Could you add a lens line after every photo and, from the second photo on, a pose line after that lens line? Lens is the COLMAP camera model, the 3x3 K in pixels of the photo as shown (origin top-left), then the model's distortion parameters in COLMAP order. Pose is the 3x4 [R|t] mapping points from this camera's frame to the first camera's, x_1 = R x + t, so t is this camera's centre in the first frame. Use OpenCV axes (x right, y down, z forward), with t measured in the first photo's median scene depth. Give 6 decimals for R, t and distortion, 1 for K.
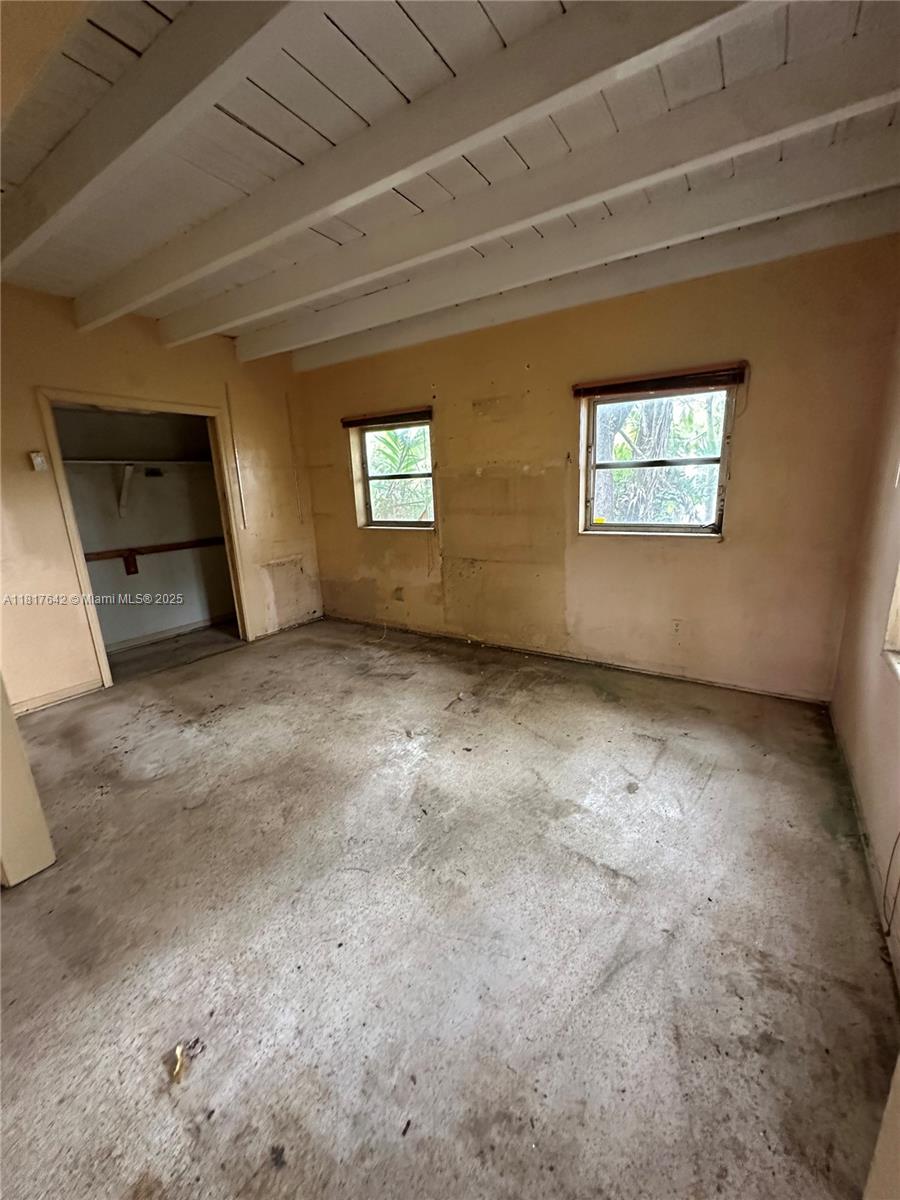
lens RADIAL K [[478.4, 0, 447.9], [0, 478.4, 602.6], [0, 0, 1]] dist [-0.003398, 0.000991]
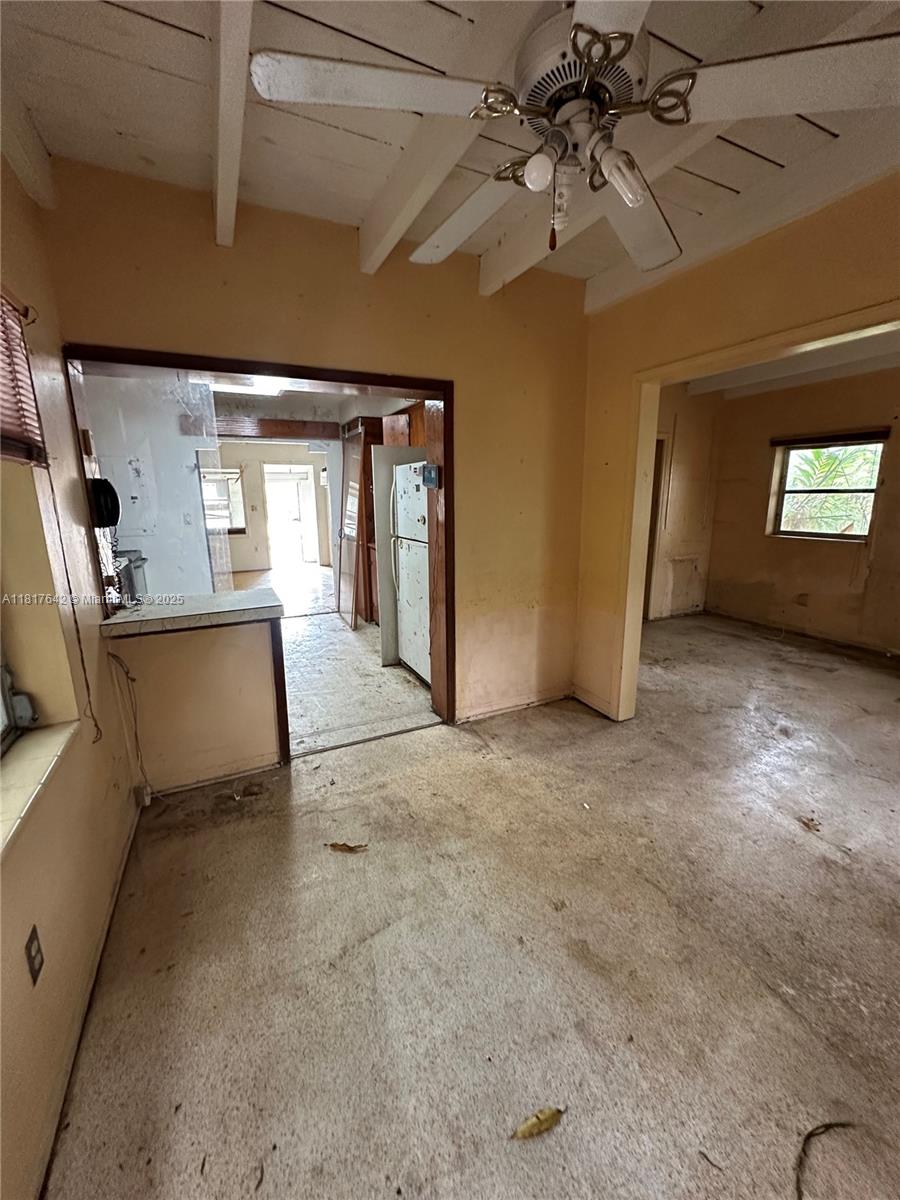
lens RADIAL K [[478.4, 0, 450.8], [0, 478.4, 598.8], [0, 0, 1]] dist [-0.003398, 0.000991]
pose [[0.856444, 0.143919, -0.495773, -0.270136], [-0.156944, 0.987485, 0.015539, 0.095658], [0.491805, 0.064500, 0.868313, -0.348676]]
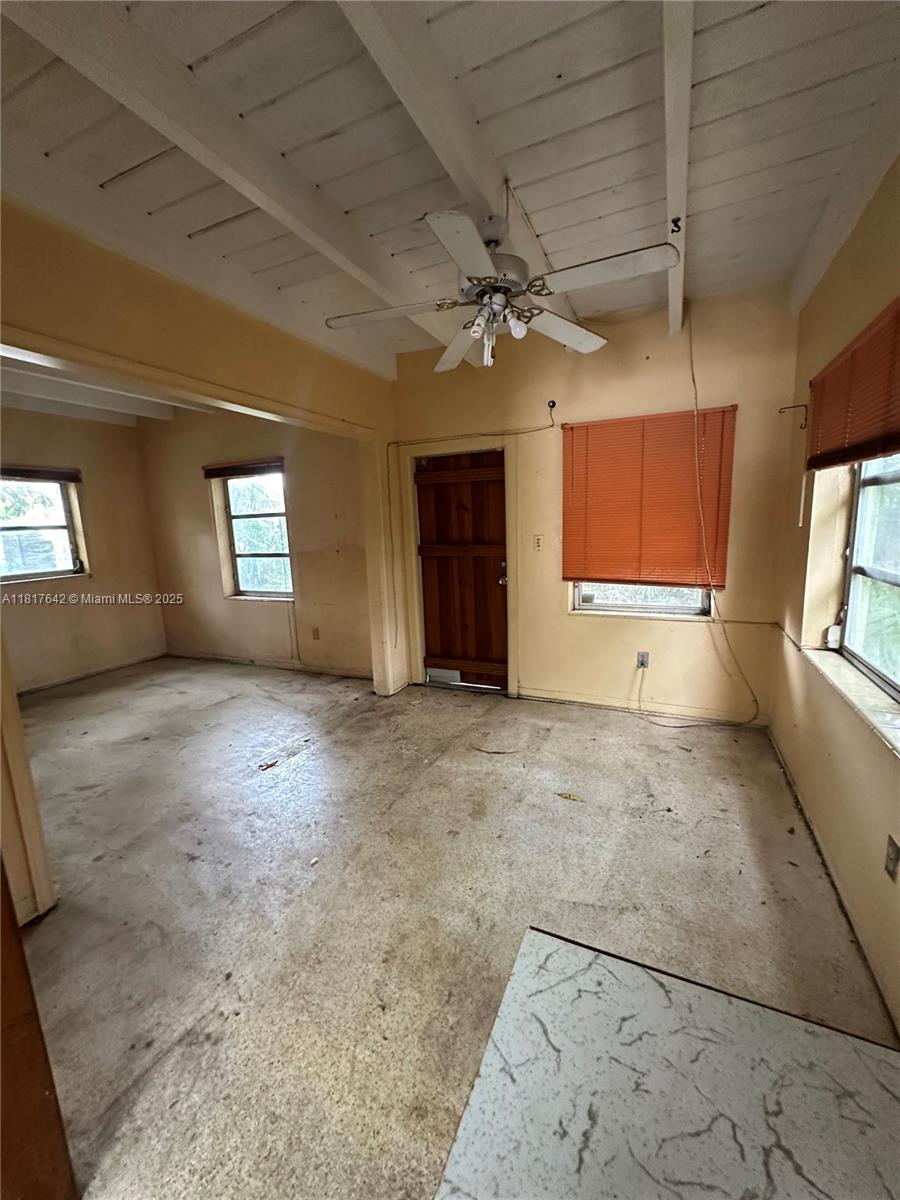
lens RADIAL K [[478.4, 0, 448.7], [0, 478.4, 596.8], [0, 0, 1]] dist [-0.003398, 0.000991]
pose [[-0.142304, -0.109906, 0.983702, -0.830484], [0.286907, 0.946572, 0.147261, 0.028469], [-0.947330, 0.303187, -0.103168, 0.047003]]
